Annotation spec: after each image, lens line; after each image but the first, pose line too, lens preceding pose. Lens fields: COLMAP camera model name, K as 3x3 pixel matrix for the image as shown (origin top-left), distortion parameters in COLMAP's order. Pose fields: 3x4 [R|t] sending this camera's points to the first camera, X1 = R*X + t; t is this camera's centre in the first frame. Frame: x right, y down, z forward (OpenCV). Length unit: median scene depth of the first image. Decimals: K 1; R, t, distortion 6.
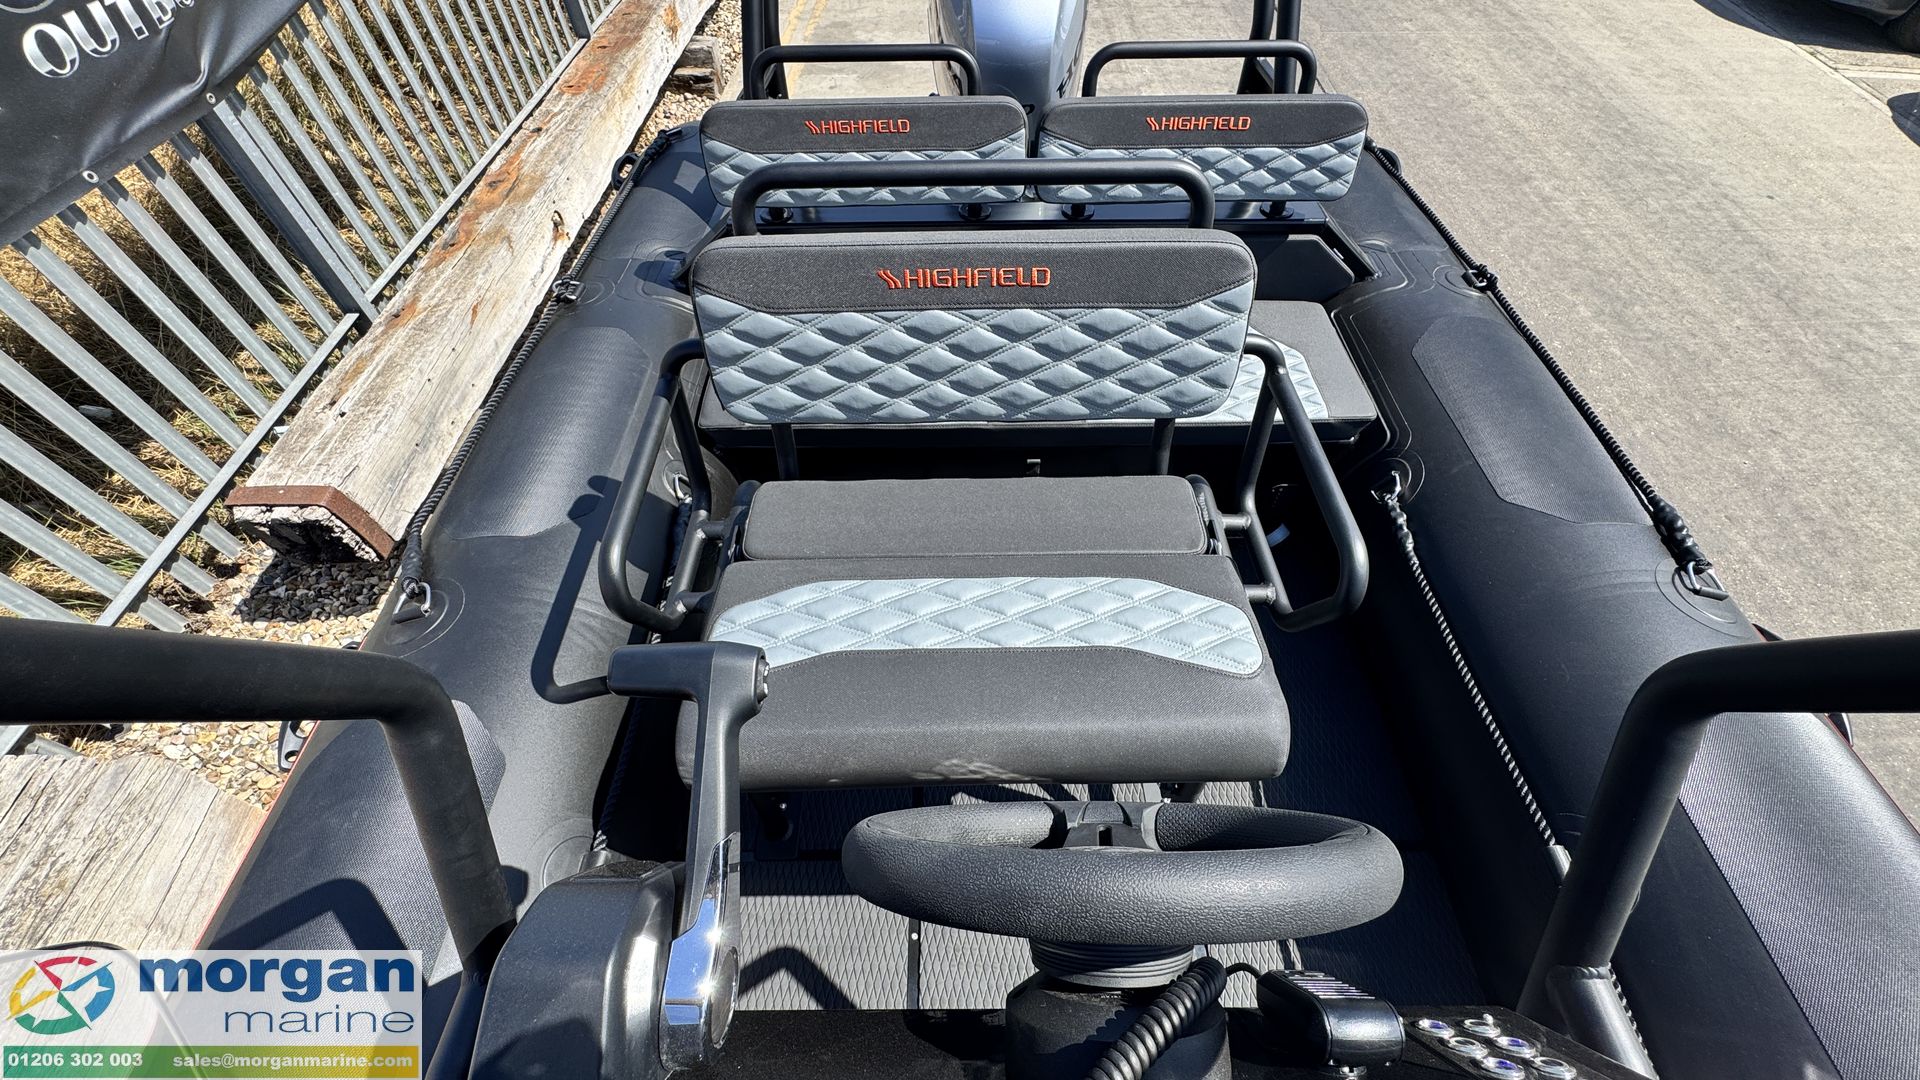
lens RADIAL K [[769.6, 0, 959.4], [0, 769.6, 540.7], [0, 0, 1]] dist [-0.006690, 0.000867]
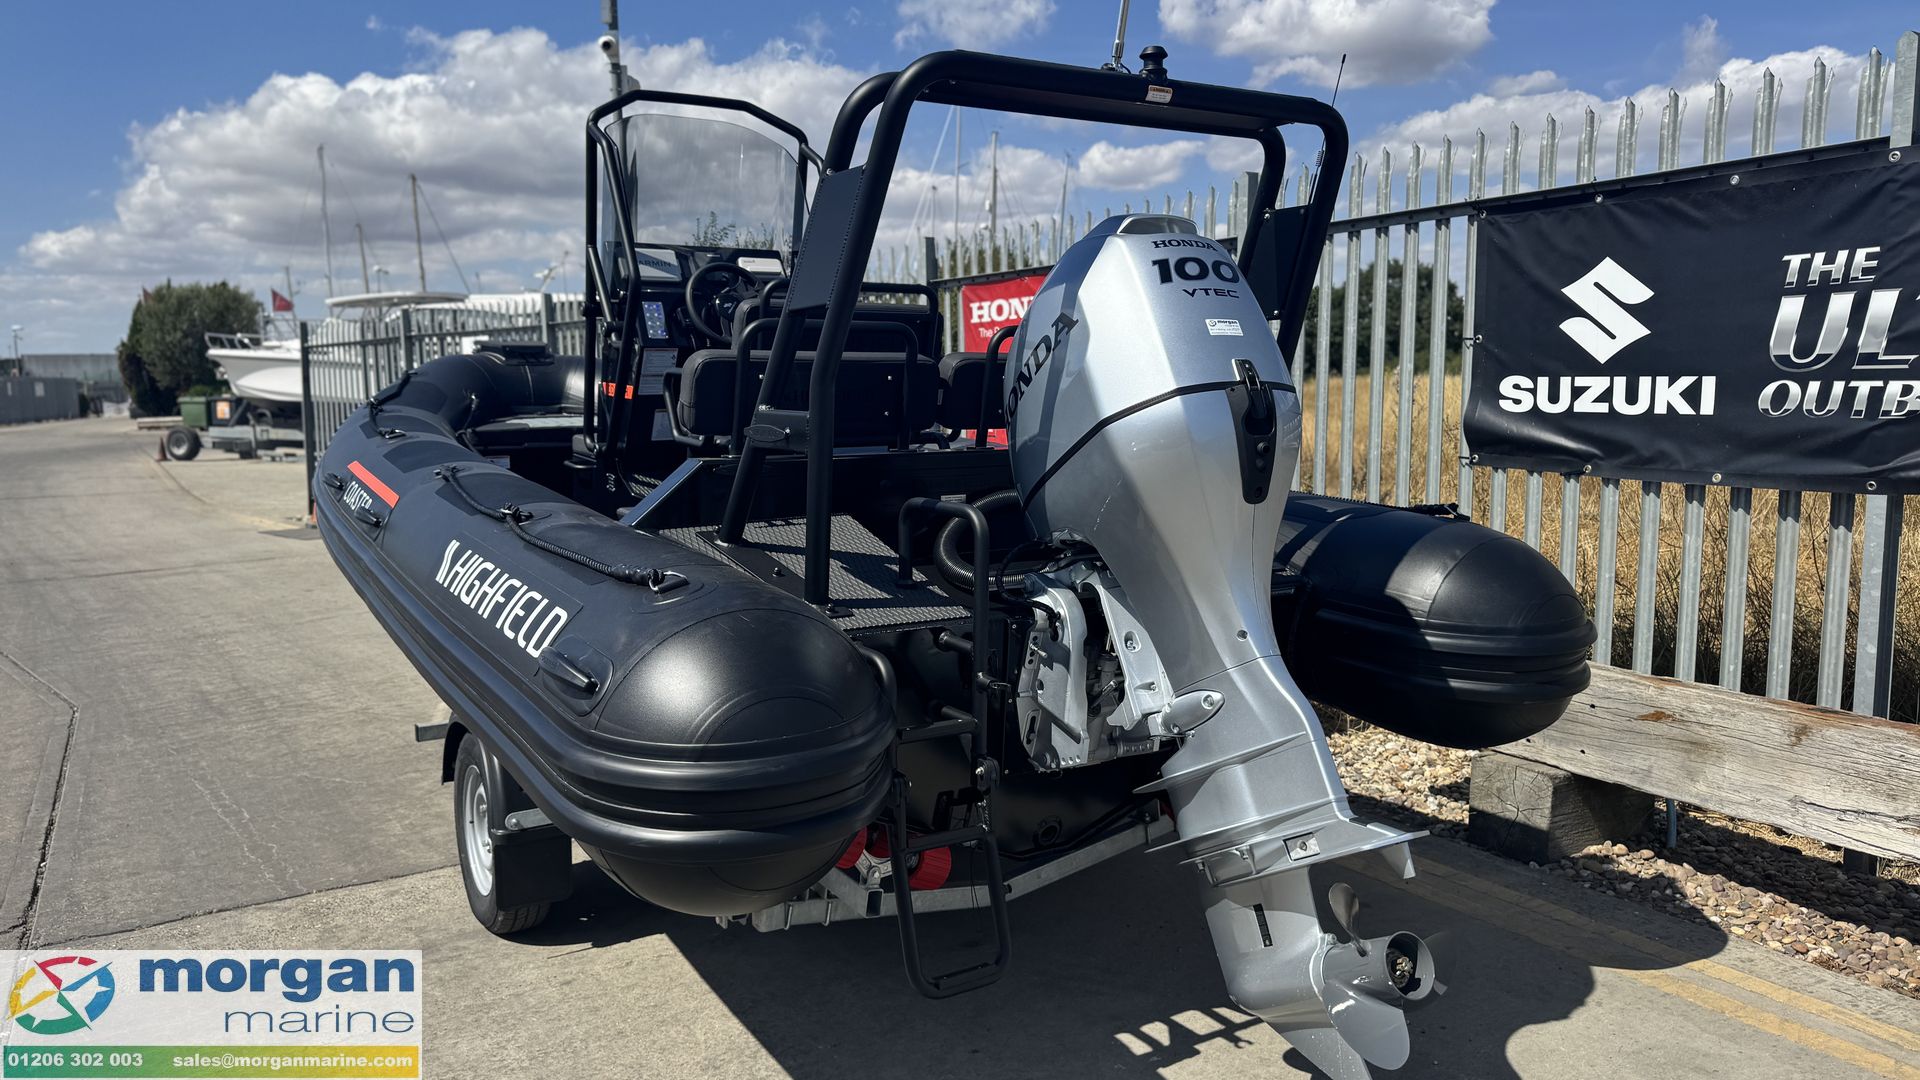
lens RADIAL K [[1366.7, 0, 955.8], [0, 1366.7, 555.1], [0, 0, 1]] dist [0.004199, -0.006636]
pose [[-0.842495, 0.085139, -0.531934, 0.733243], [-0.418779, 0.517613, 0.746124, -1.176087], [0.338861, 0.851368, -0.400432, 1.229832]]
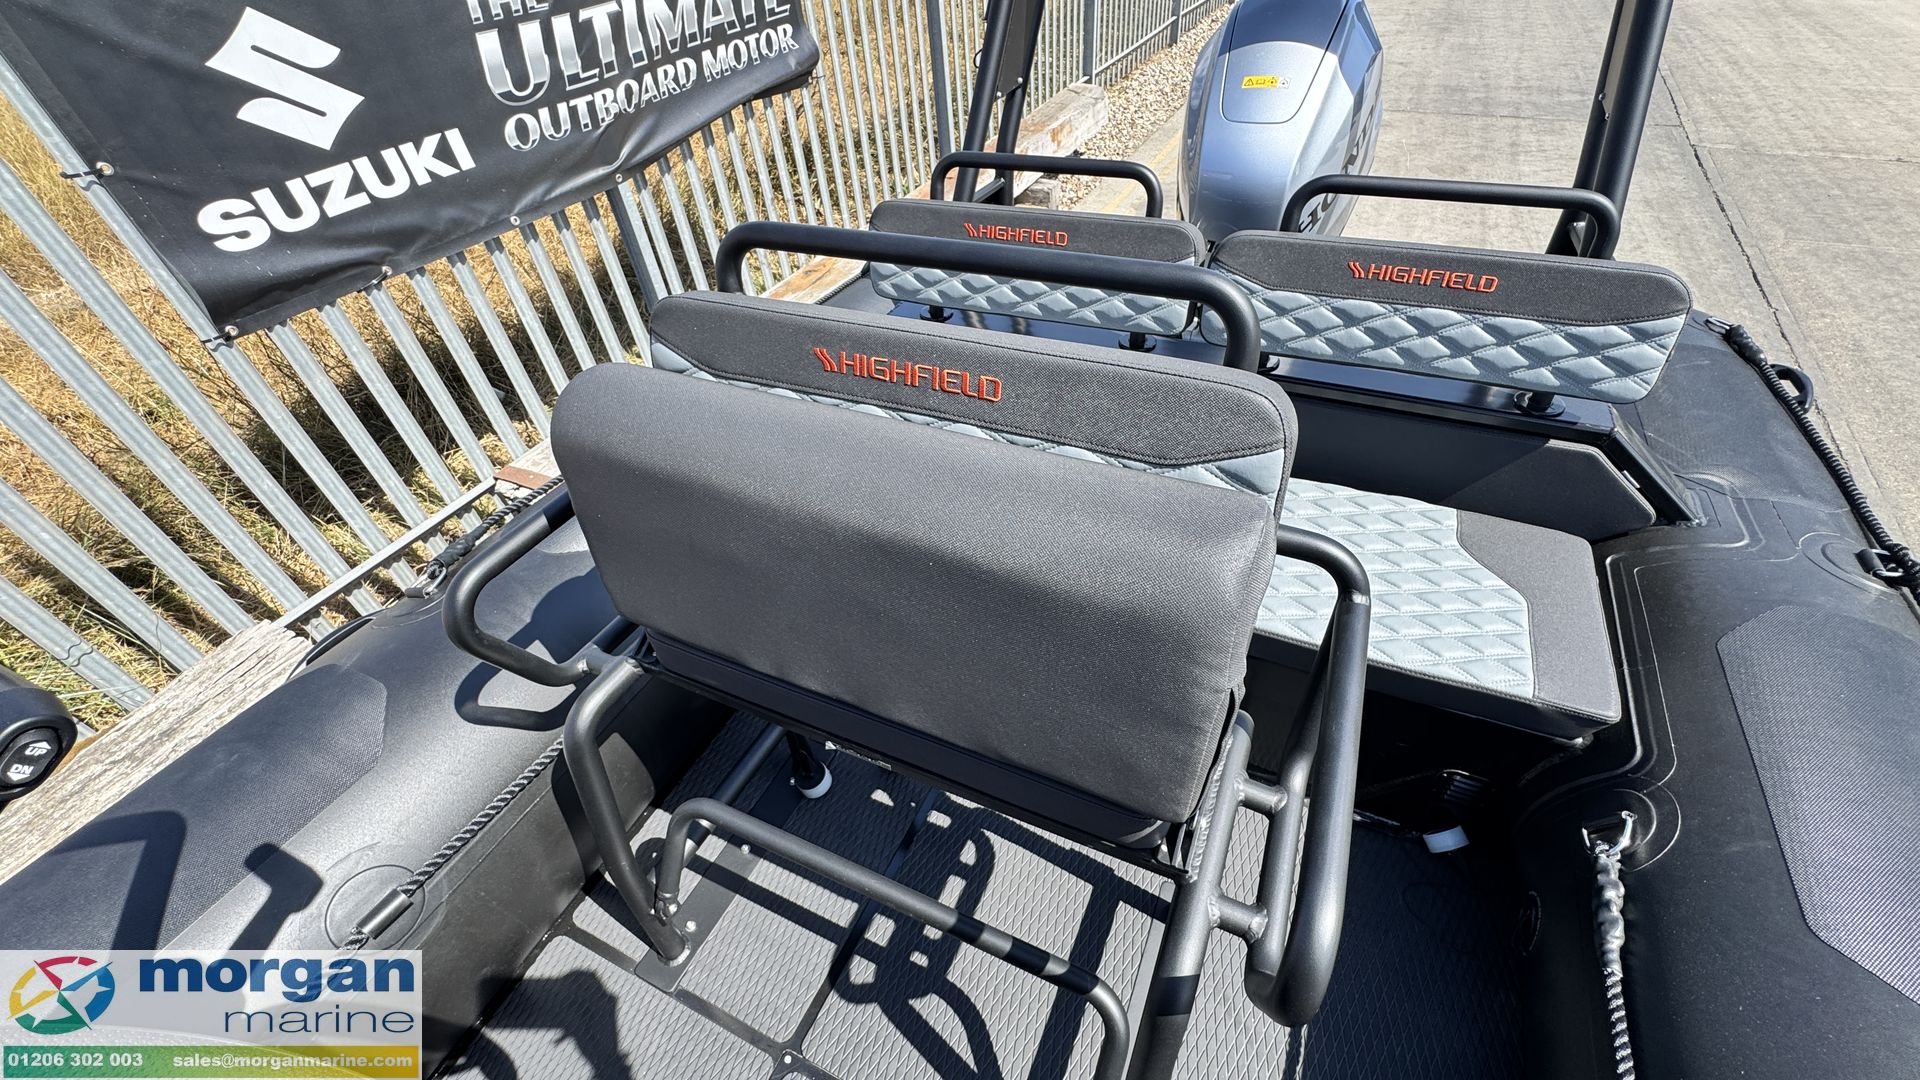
lens RADIAL K [[768.9, 0, 957.6], [0, 768.9, 538.9], [0, 0, 1]] dist [-0.005476, 0.000766]
pose [[0.897435, 0.247589, -0.365117, 0.136037], [-0.304856, 0.946298, -0.107624, -0.037334], [0.318863, 0.207893, 0.924720, 0.106035]]
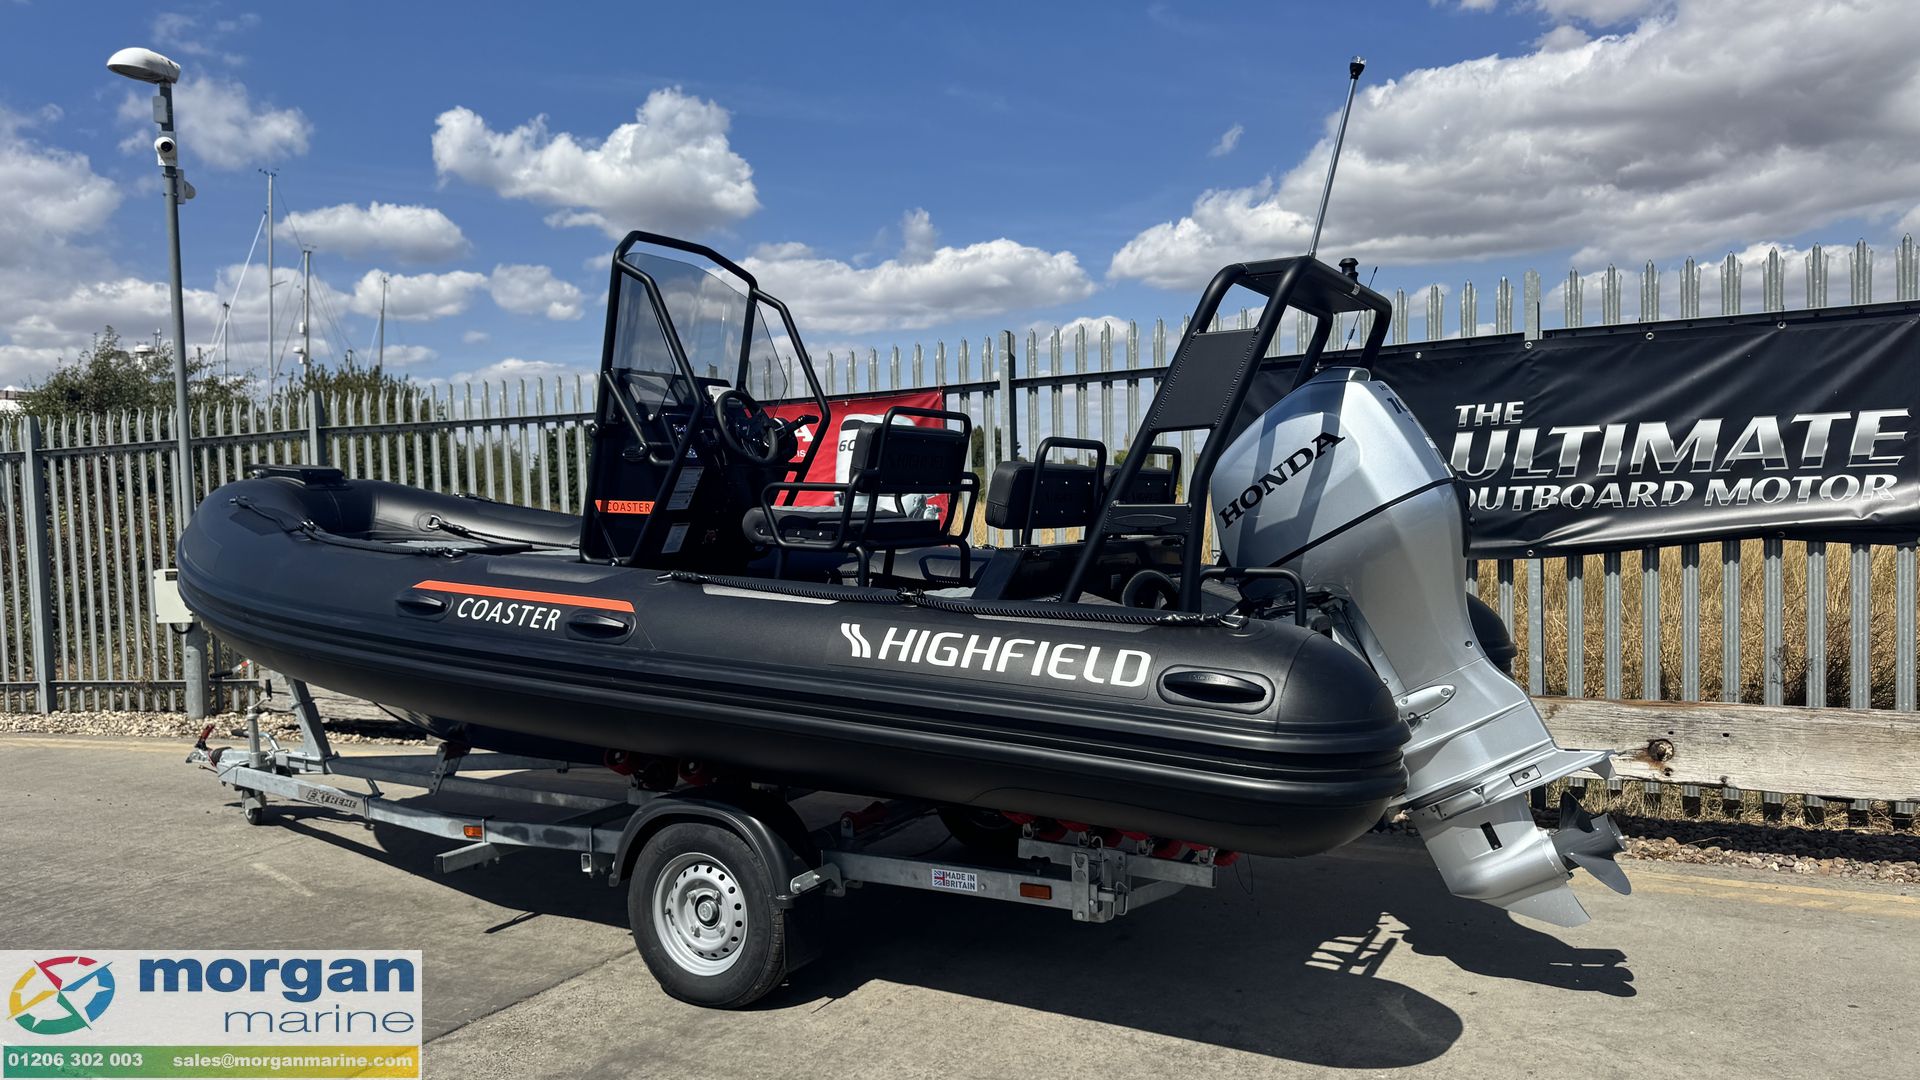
lens RADIAL K [[1347.0, 0, 955.7], [0, 1347.0, 570.9], [0, 0, 1]] dist [0.007221, -0.001704]
pose [[-0.477835, 0.062963, -0.876190, 1.554363], [-0.682920, 0.600745, 0.415603, -0.791688], [0.552534, 0.796957, -0.244059, 0.953374]]
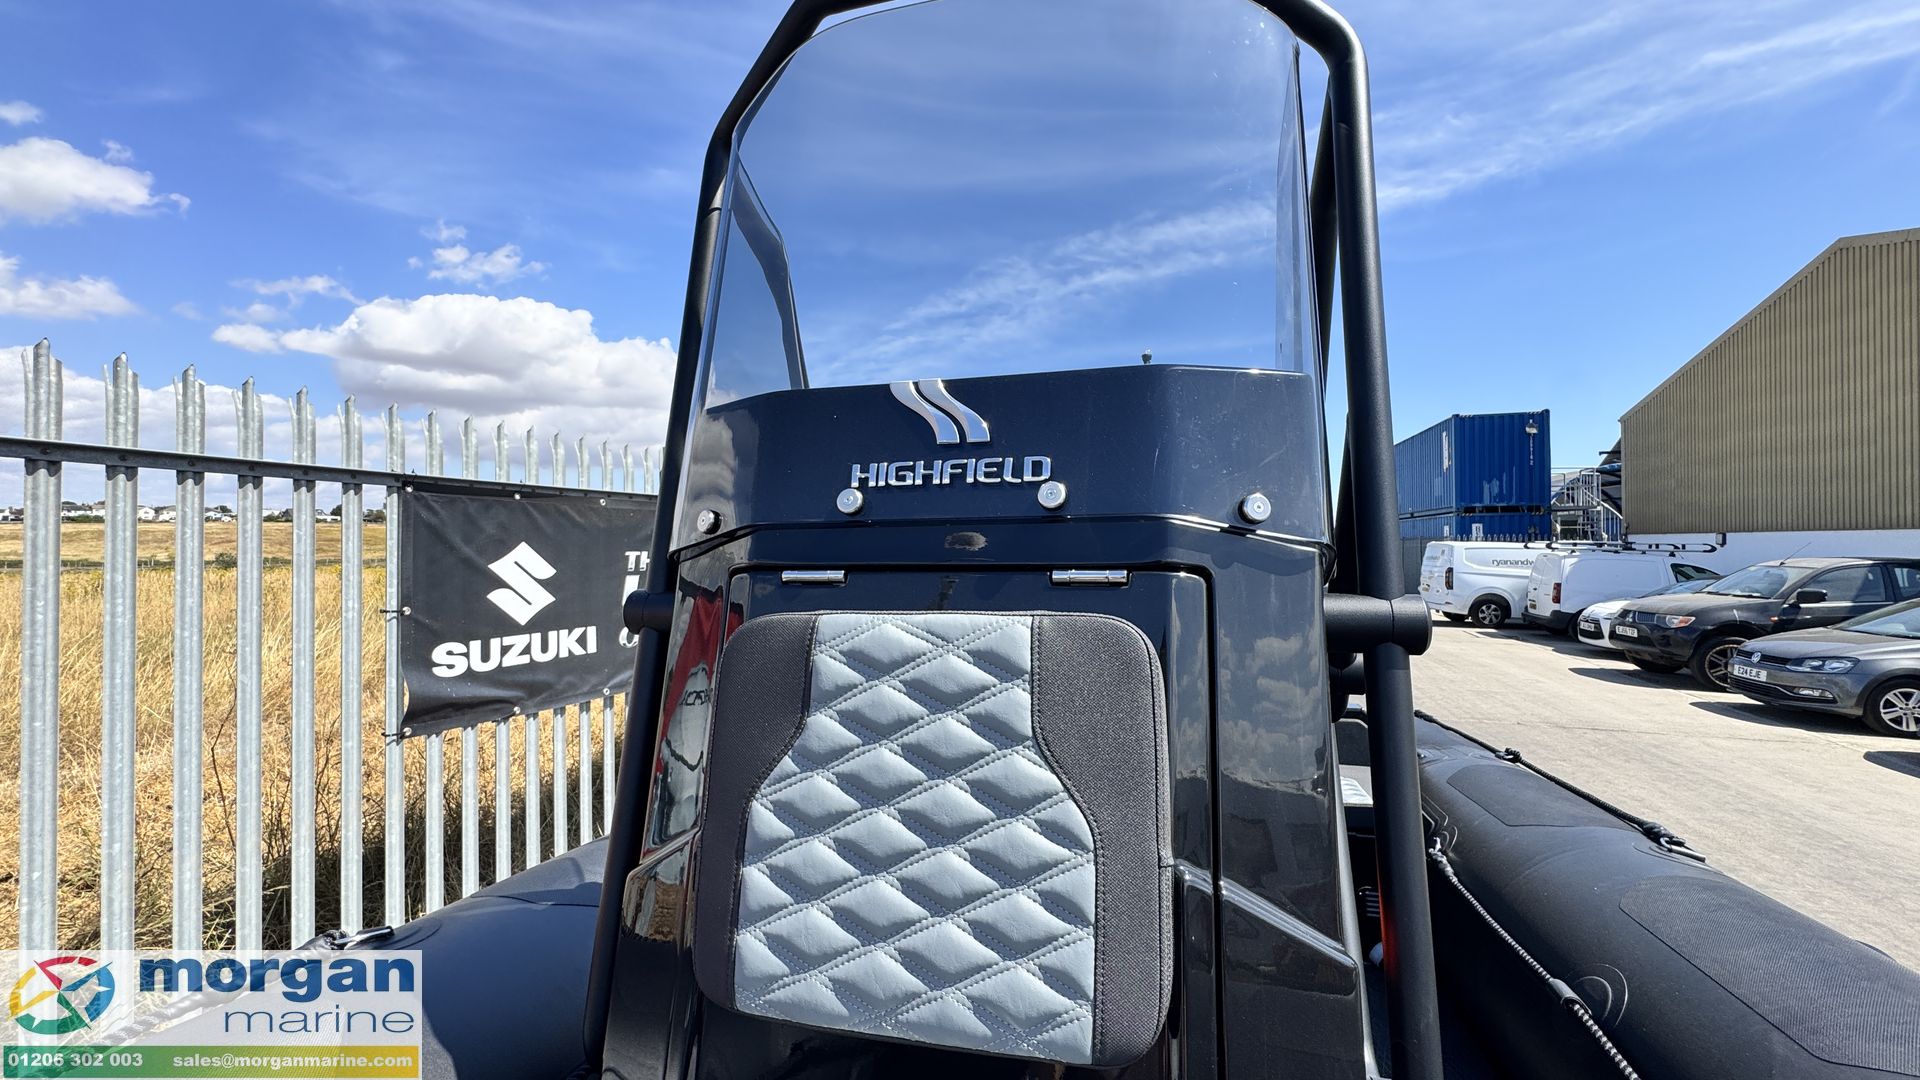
lens RADIAL K [[769.5, 0, 961.1], [0, 769.5, 537.1], [0, 0, 1]] dist [-0.003136, 0.000179]
pose [[0.962728, -0.012386, -0.270189, 0.098205], [-0.210759, 0.591736, -0.778094, 0.412129], [0.169518, 0.806037, 0.567070, -0.117145]]
